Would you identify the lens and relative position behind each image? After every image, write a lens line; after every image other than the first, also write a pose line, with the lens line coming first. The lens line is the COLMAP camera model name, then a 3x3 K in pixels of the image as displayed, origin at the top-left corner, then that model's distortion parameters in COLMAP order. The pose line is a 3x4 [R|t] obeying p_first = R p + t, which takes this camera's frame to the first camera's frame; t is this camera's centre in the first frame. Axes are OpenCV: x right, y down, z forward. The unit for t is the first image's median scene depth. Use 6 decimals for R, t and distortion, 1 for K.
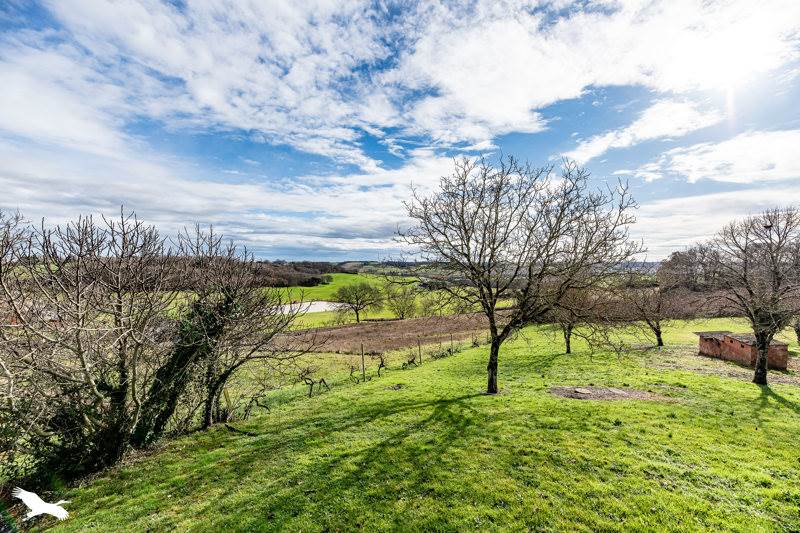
lens RADIAL K [[323.9, 0, 403.3], [0, 323.9, 265.5], [0, 0, 1]] dist [-0.002648, 0.000000]
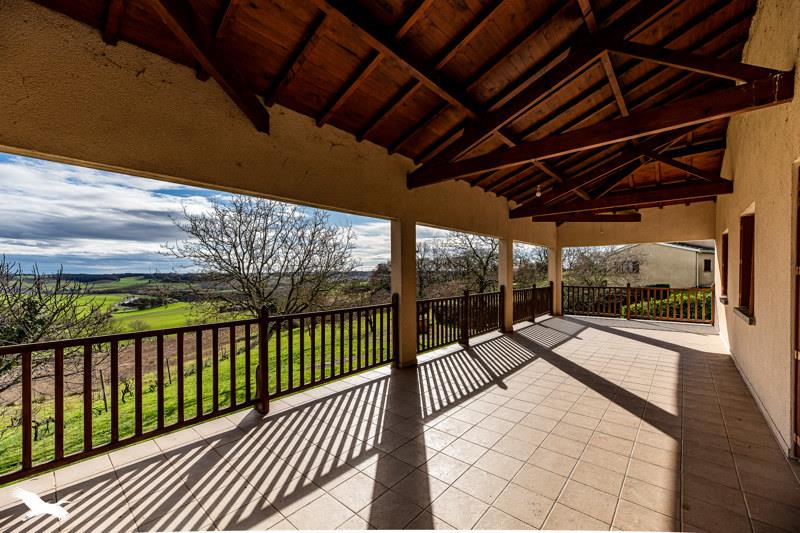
lens RADIAL K [[323.9, 0, 400.5], [0, 323.9, 267.8], [0, 0, 1]] dist [-0.002648, 0.000000]
pose [[0.725082, -0.004201, 0.688650, -0.190403], [0.022332, 0.999599, -0.017416, 0.000799], [-0.688301, 0.028007, 0.724885, -0.261653]]
